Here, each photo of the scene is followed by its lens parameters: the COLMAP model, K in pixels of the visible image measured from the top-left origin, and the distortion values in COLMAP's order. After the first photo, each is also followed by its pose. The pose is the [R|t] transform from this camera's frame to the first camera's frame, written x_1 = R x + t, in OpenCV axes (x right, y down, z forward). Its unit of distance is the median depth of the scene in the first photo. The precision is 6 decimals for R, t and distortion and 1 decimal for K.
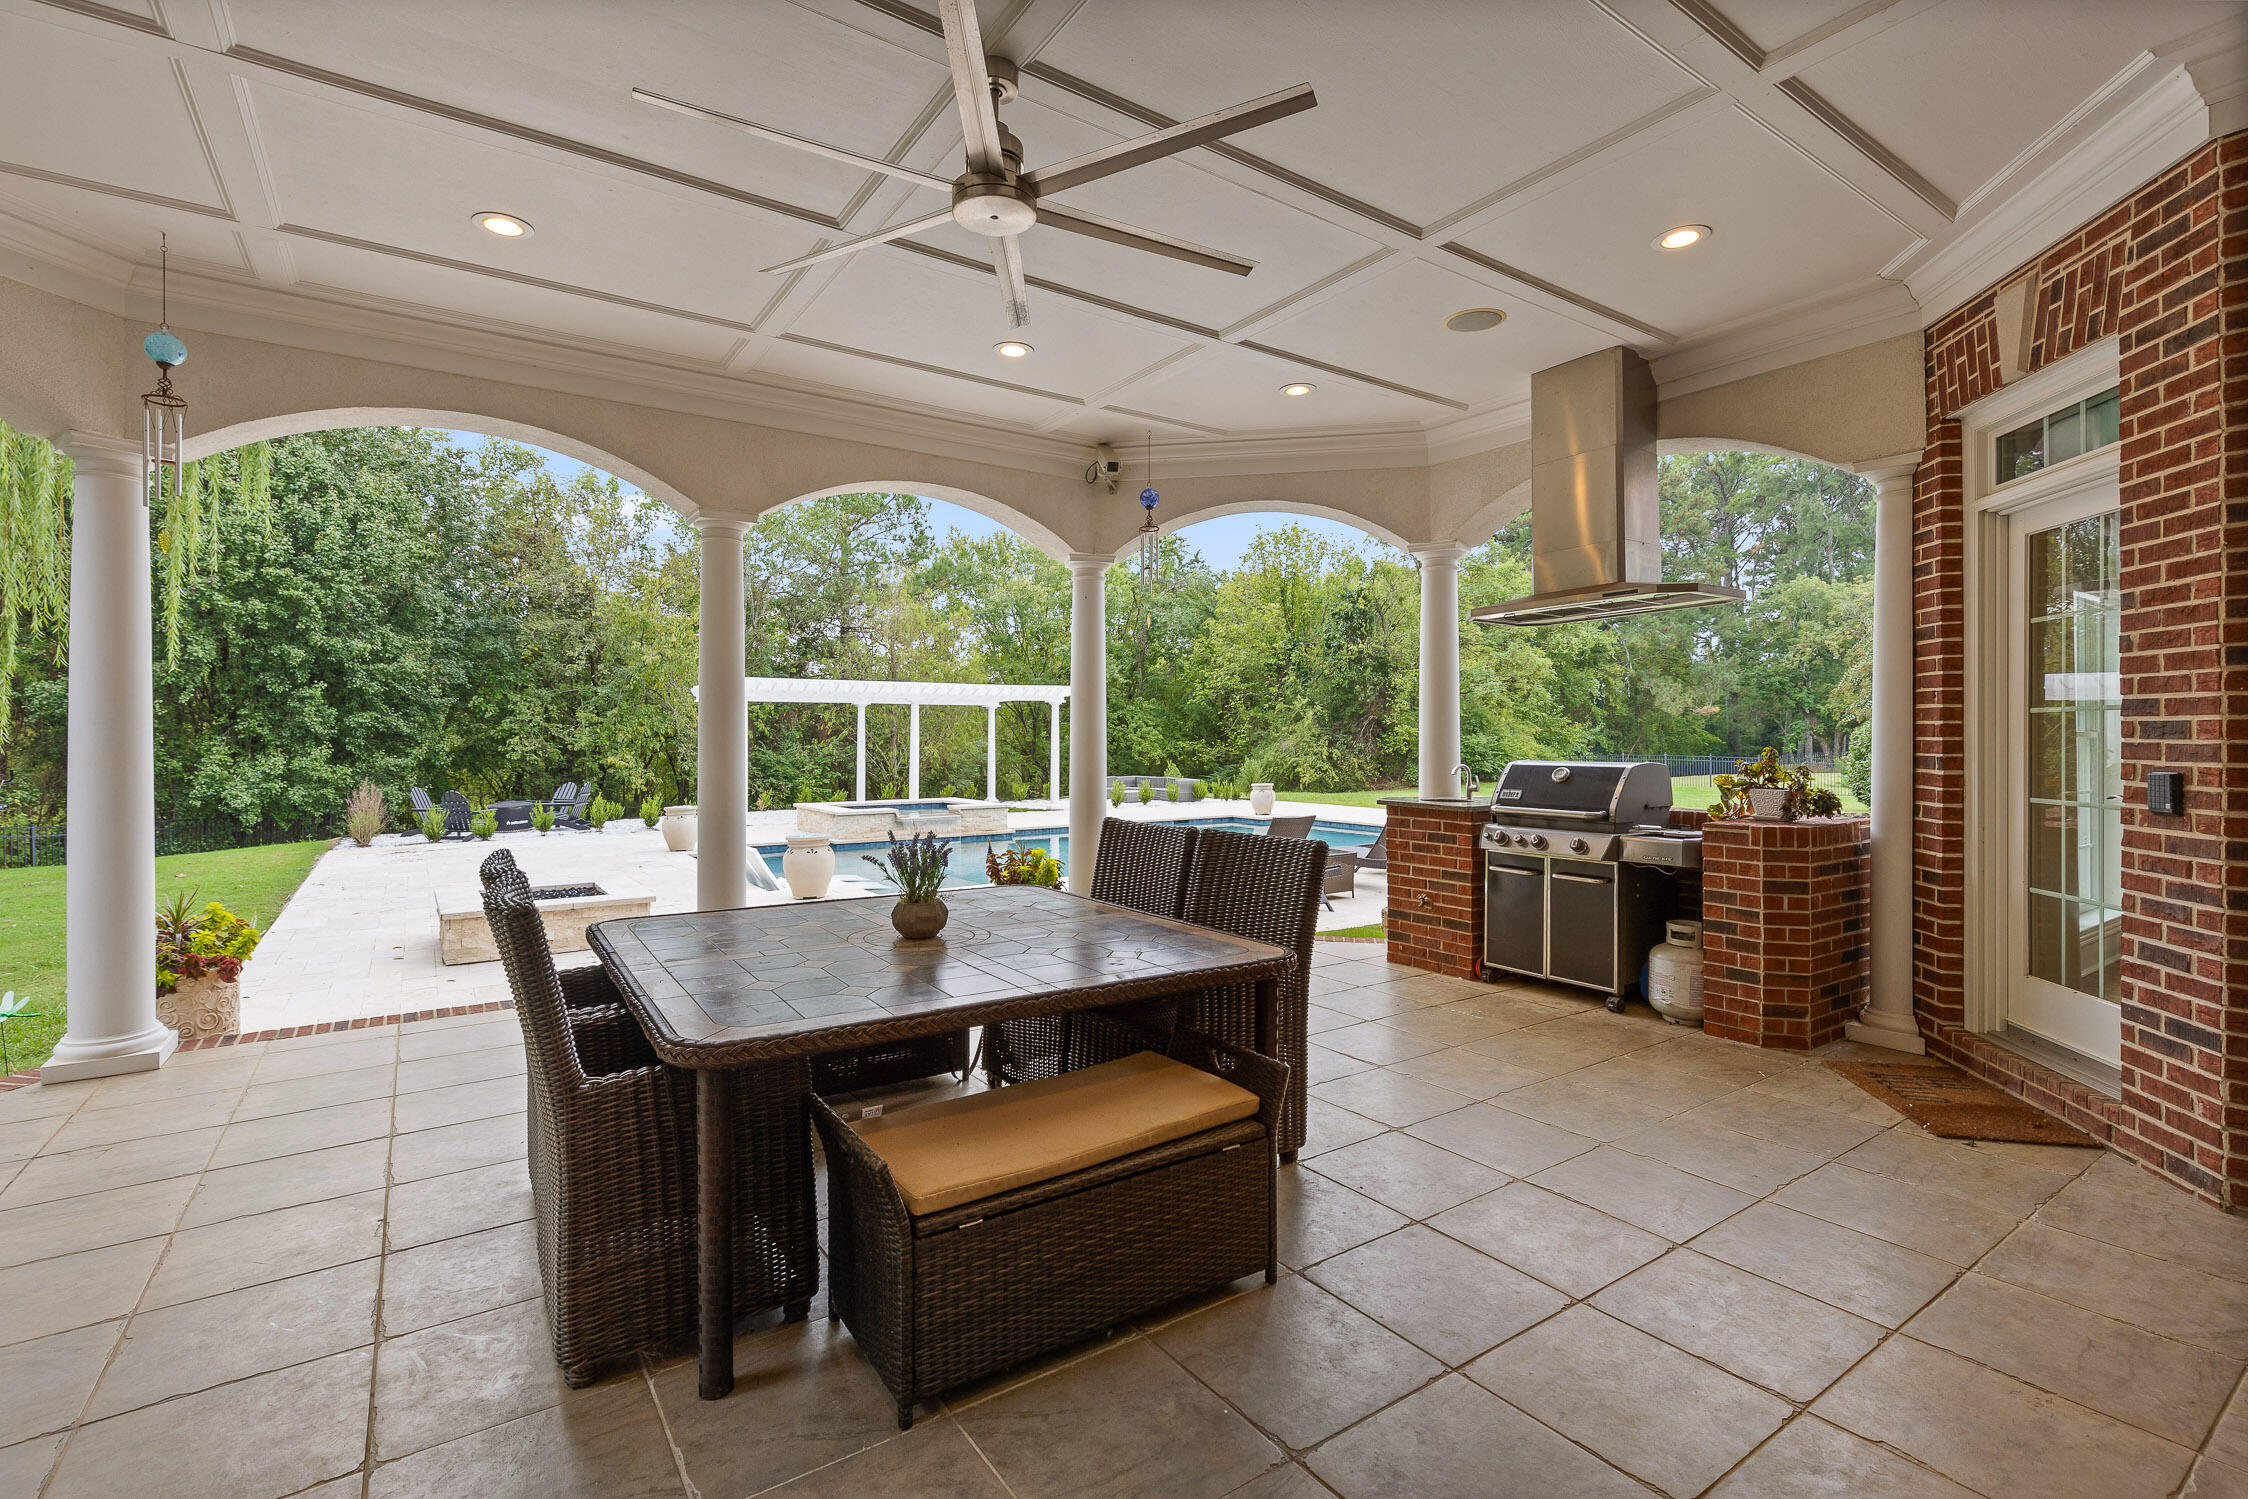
lens RADIAL K [[1012.3, 0, 1106.5], [0, 1012.3, 733.6], [0, 0, 1]] dist [0.000900, 0.000008]
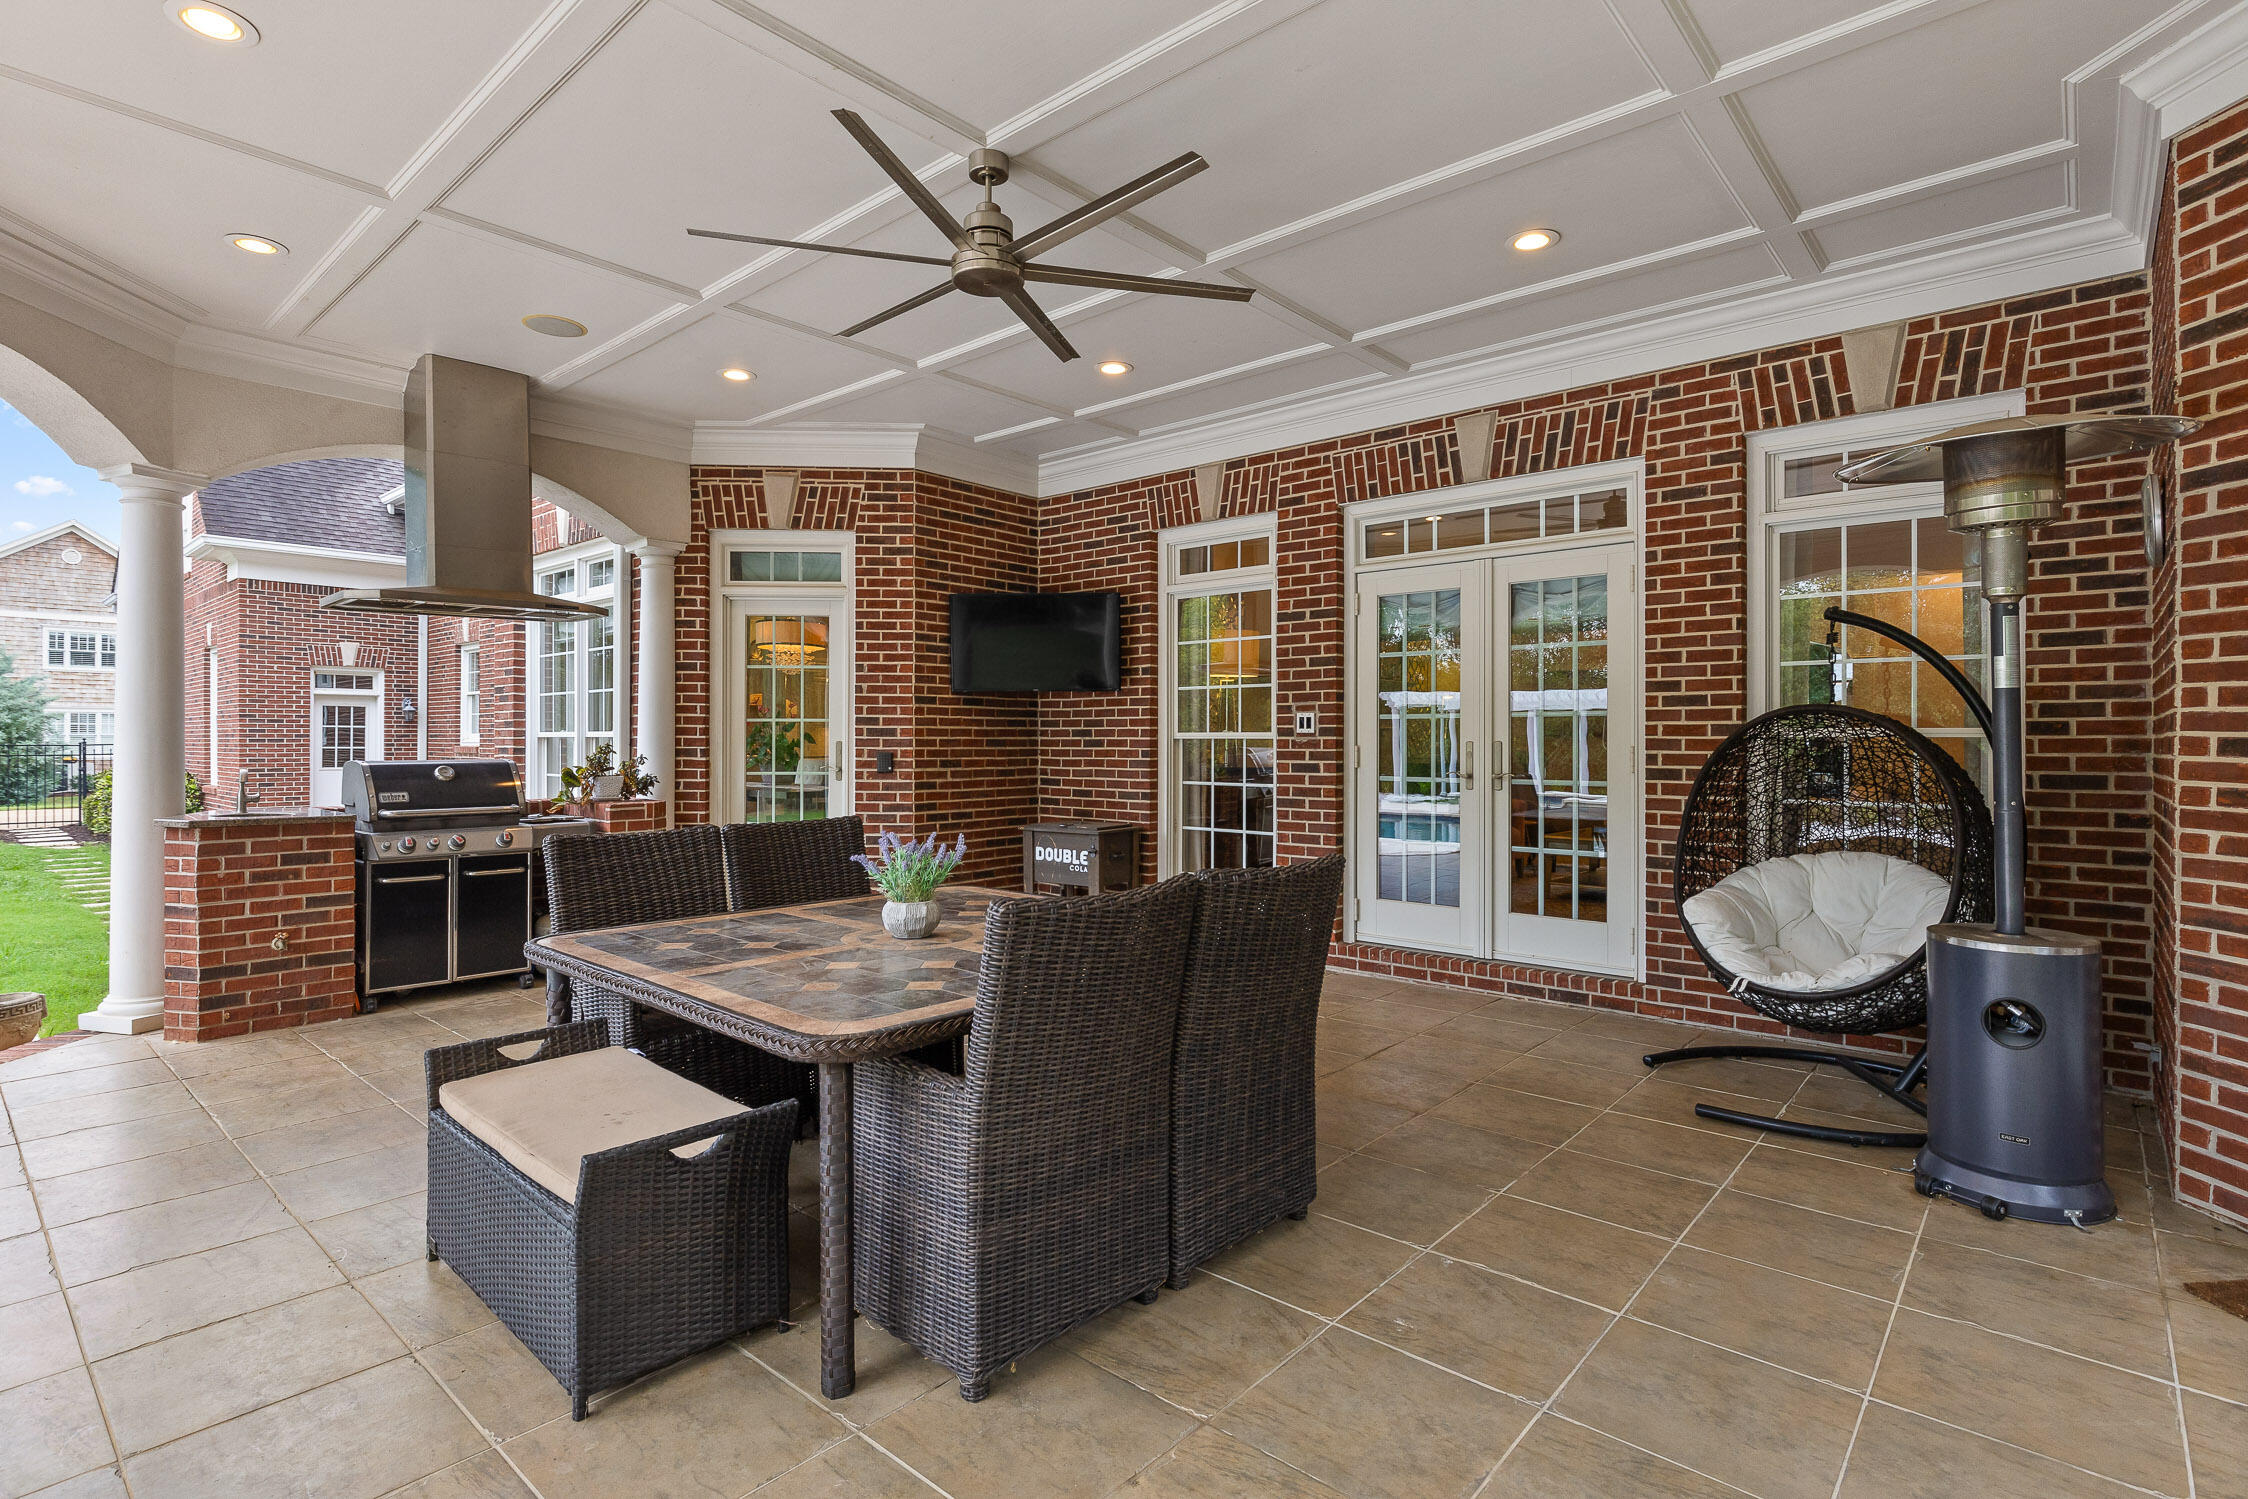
lens RADIAL K [[1111.1, 0, 1116.7], [0, 1111.1, 732.6], [0, 0, 1]] dist [-0.000366, -0.001041]
pose [[-0.245994, 0.007953, 0.969239, -0.665492], [-0.001366, 0.999963, -0.008551, 0.008096], [-0.969270, -0.003427, -0.245974, 0.558395]]
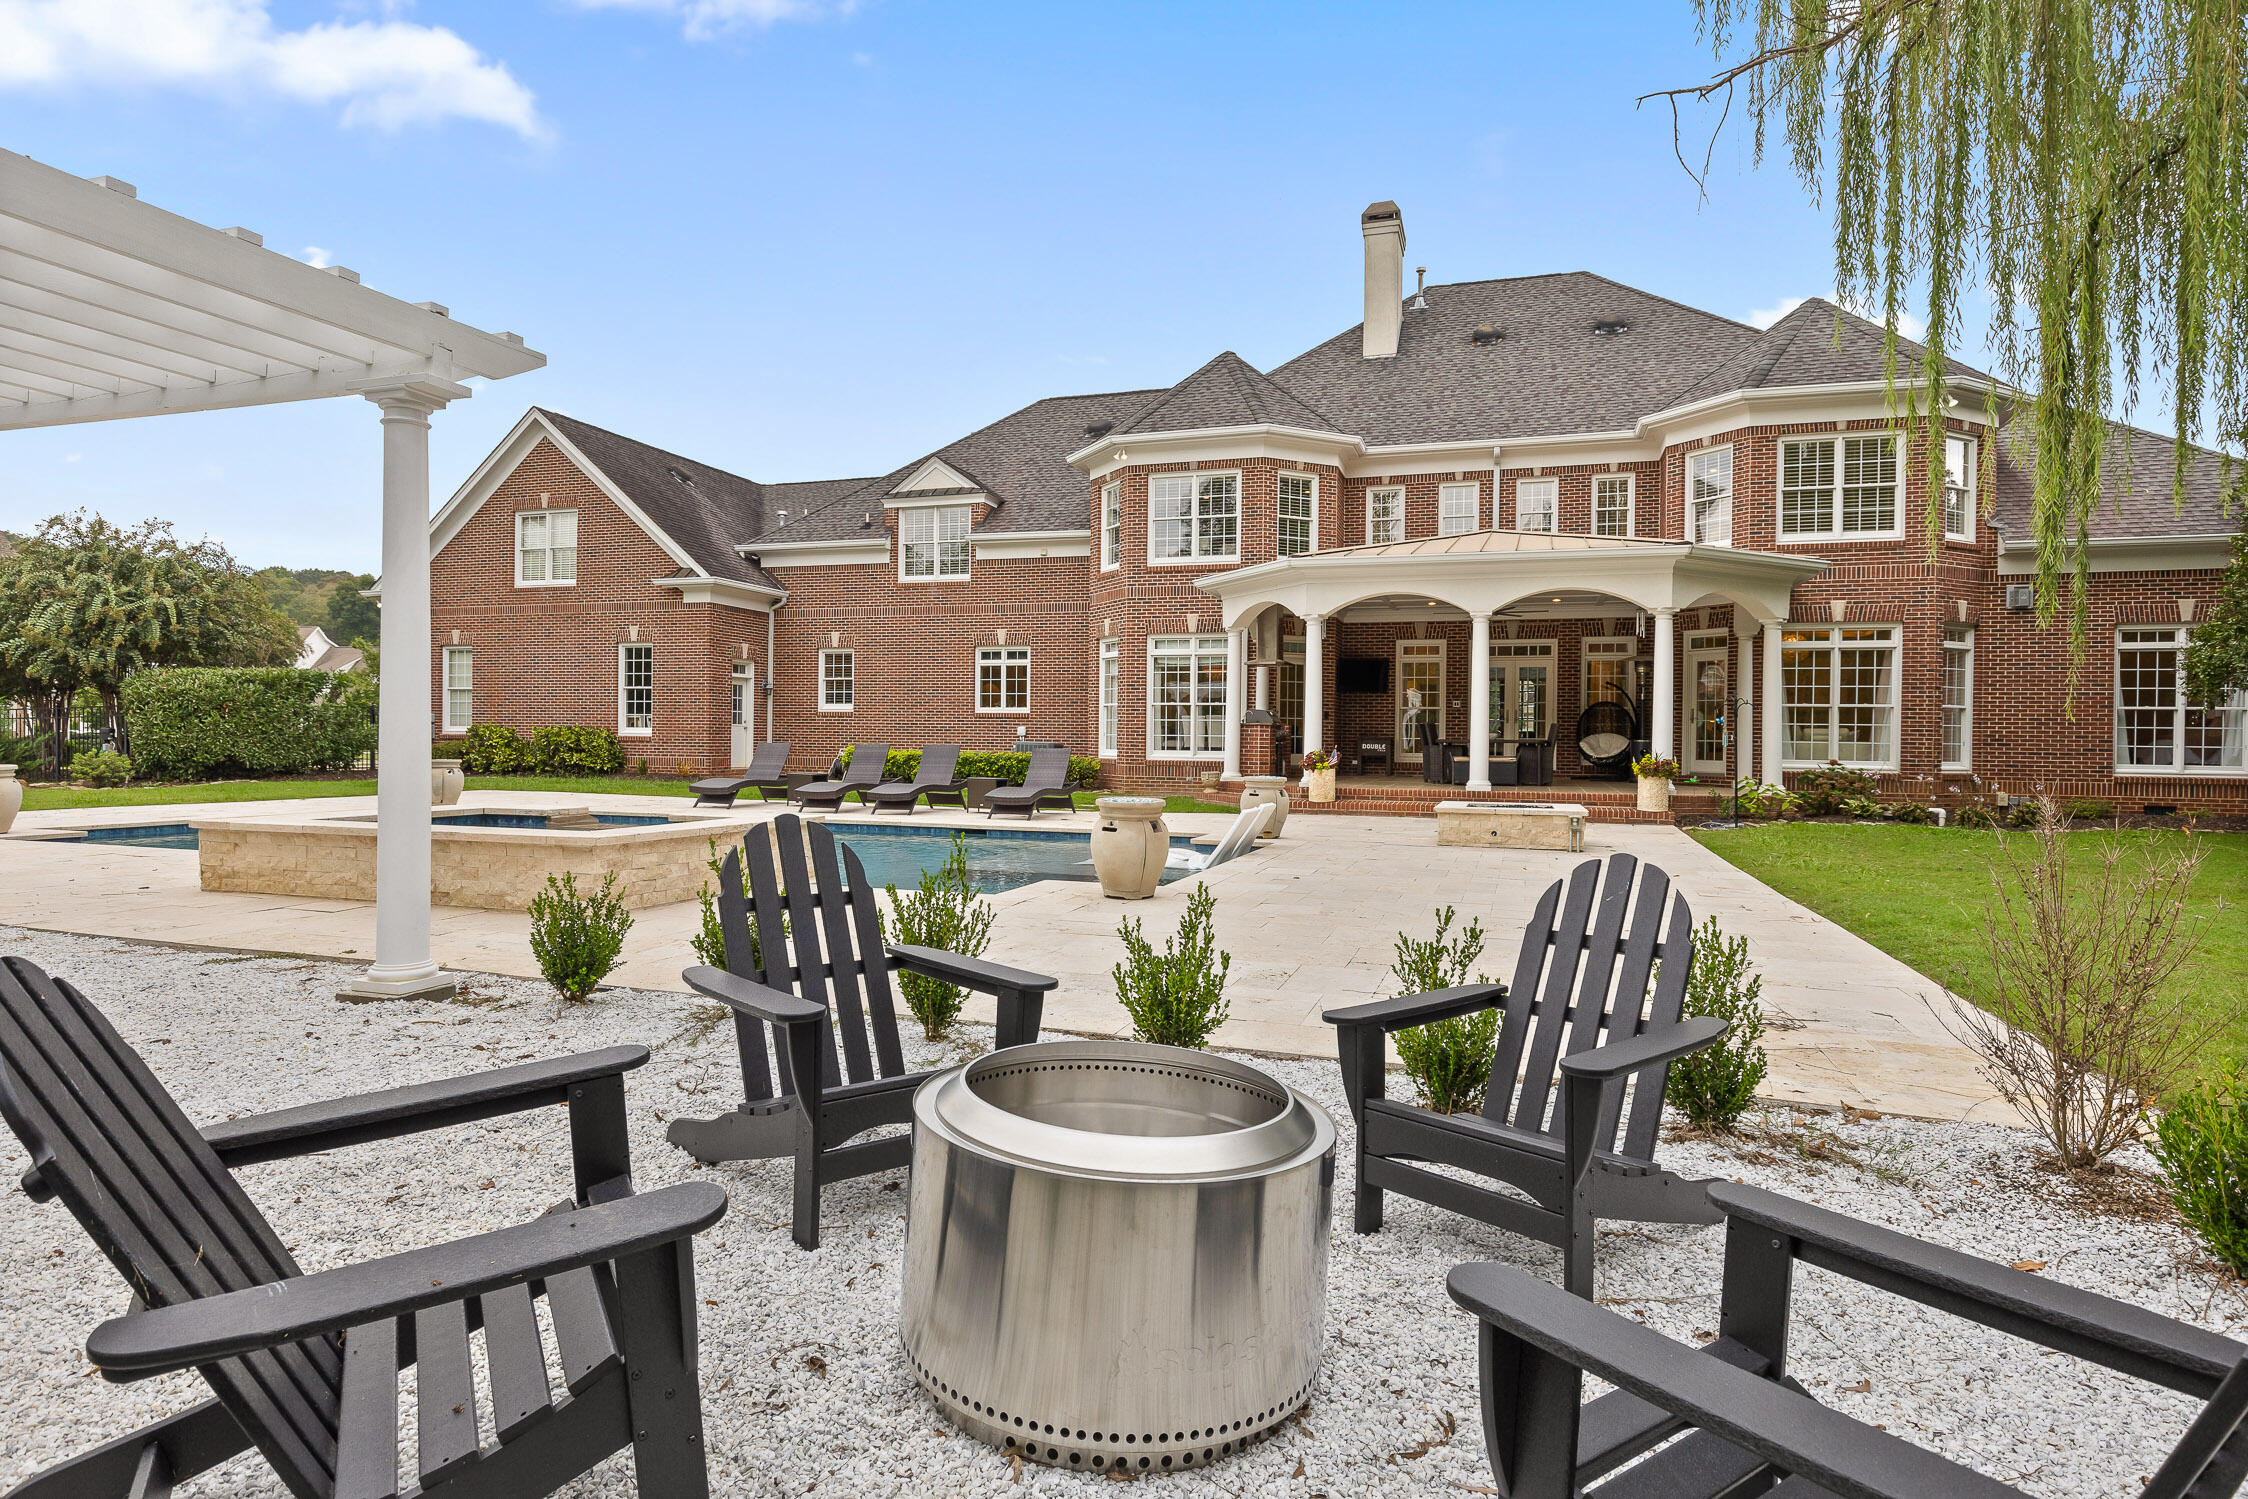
lens RADIAL K [[1267.1, 0, 1119.6], [0, 1267.1, 755.0], [0, 0, 1]] dist [0.001866, 0.000109]
pose [[-0.615466, -0.015658, 0.788008, -2.232214], [-0.010468, 0.999877, 0.011692, 0.116917], [-0.788094, -0.001053, -0.615554, 3.497754]]
